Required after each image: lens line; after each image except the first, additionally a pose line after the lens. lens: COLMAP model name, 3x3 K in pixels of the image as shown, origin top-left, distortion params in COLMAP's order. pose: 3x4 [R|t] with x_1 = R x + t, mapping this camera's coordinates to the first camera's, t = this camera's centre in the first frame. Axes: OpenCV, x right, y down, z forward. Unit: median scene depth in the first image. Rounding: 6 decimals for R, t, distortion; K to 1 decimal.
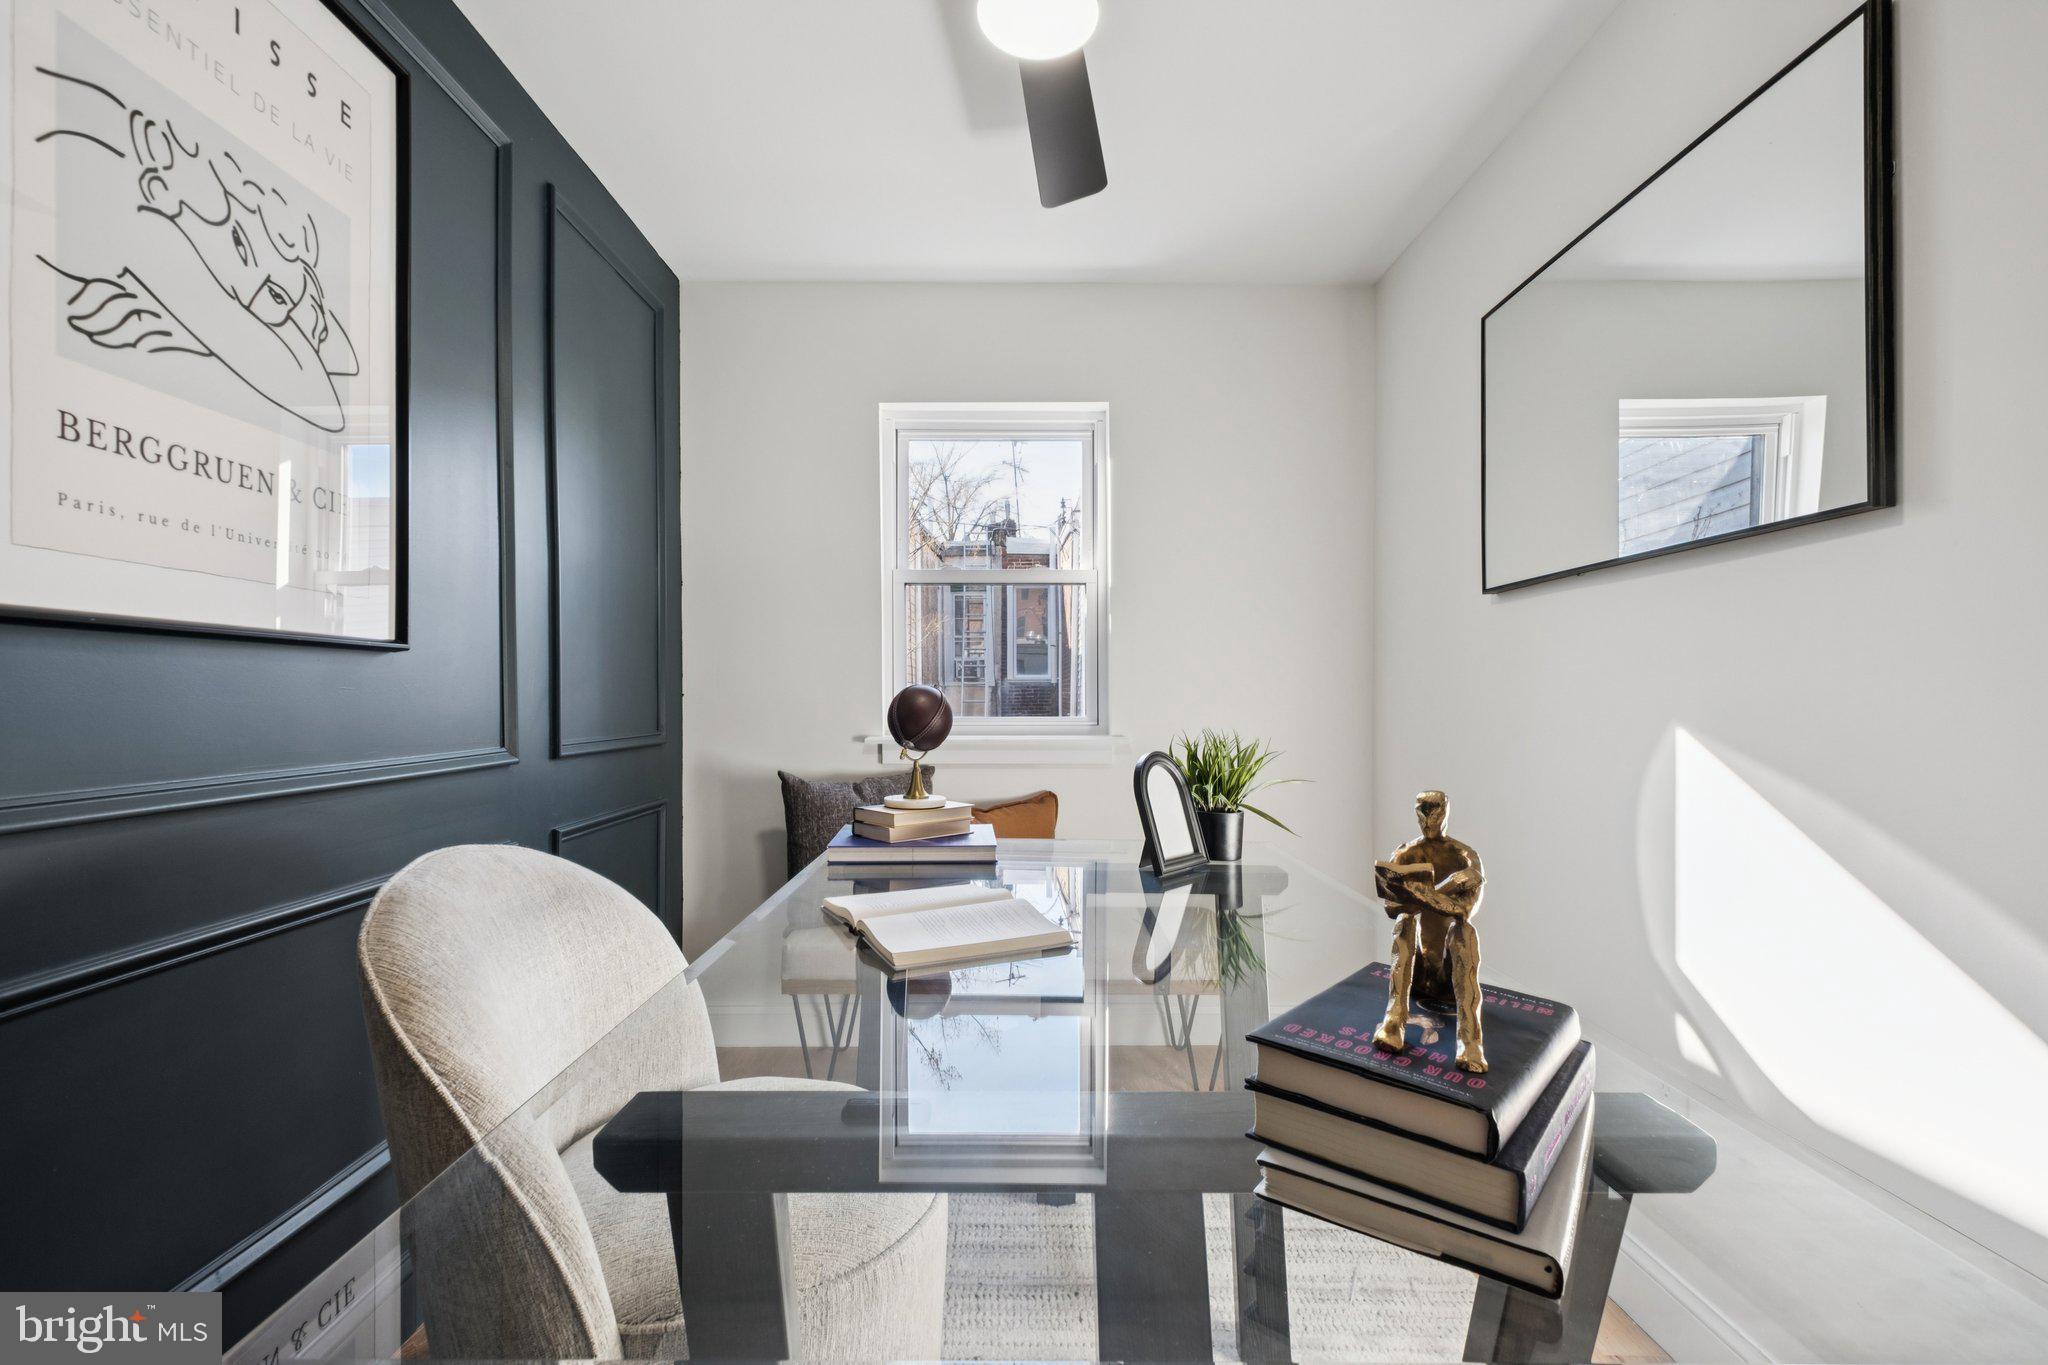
lens RADIAL K [[906.8, 0, 1023.2], [0, 906.8, 691.5], [0, 0, 1]] dist [-0.000003, -0.001027]
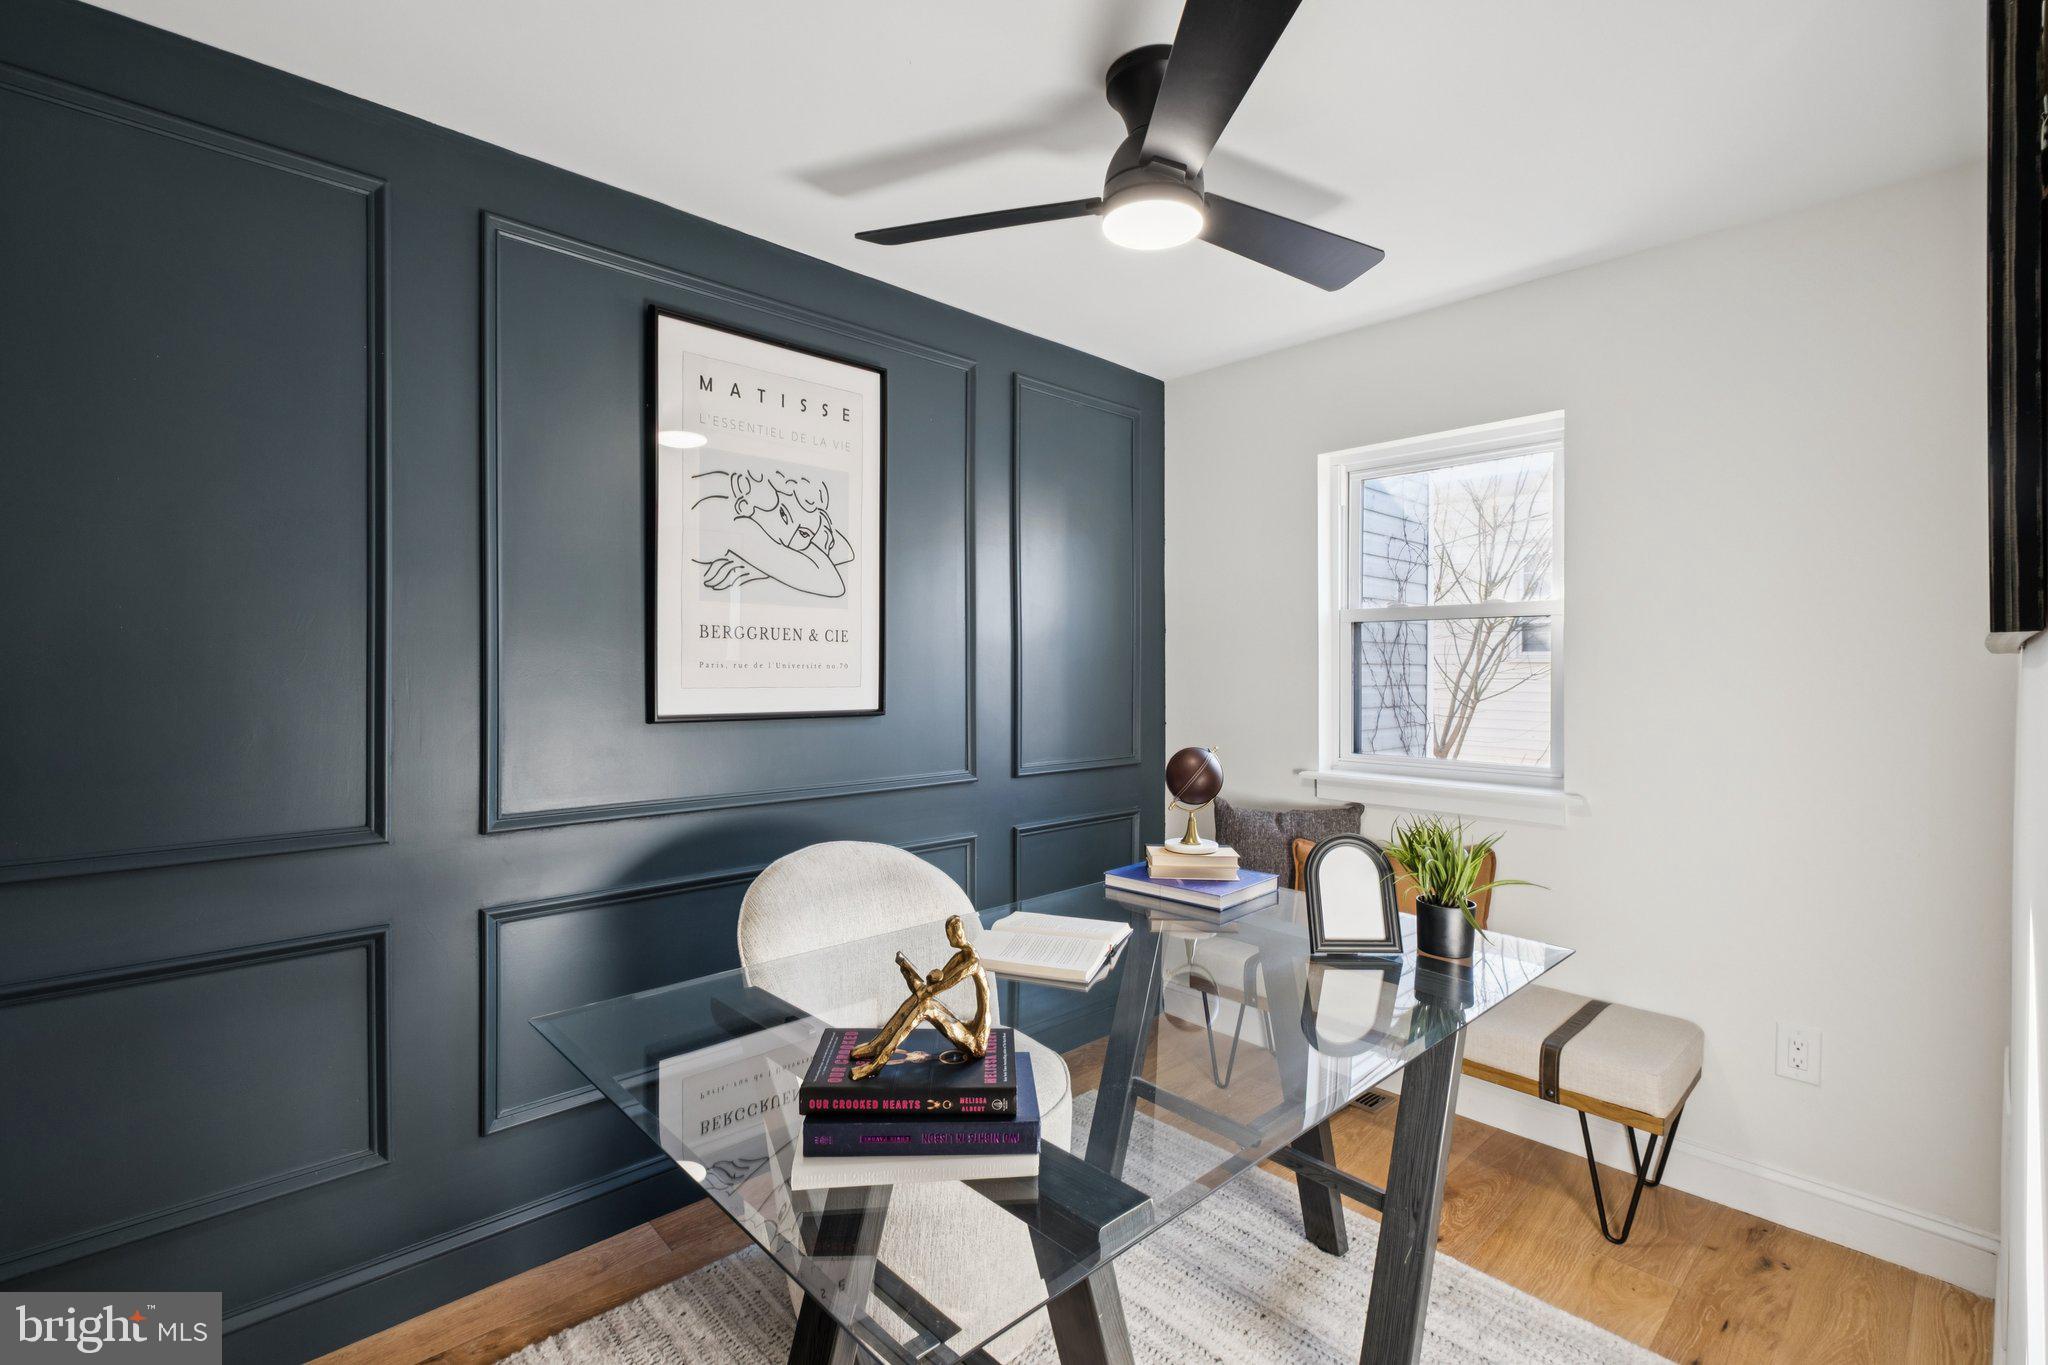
lens RADIAL K [[906.8, 0, 976.4], [0, 906.8, 670.5], [0, 0, 1]] dist [-0.000003, -0.001027]
pose [[0.670214, -0.000534, -0.742168, 0.781879], [0.000216, 1.000000, -0.000524, -0.145851], [0.742168, 0.000191, 0.670214, 0.003200]]
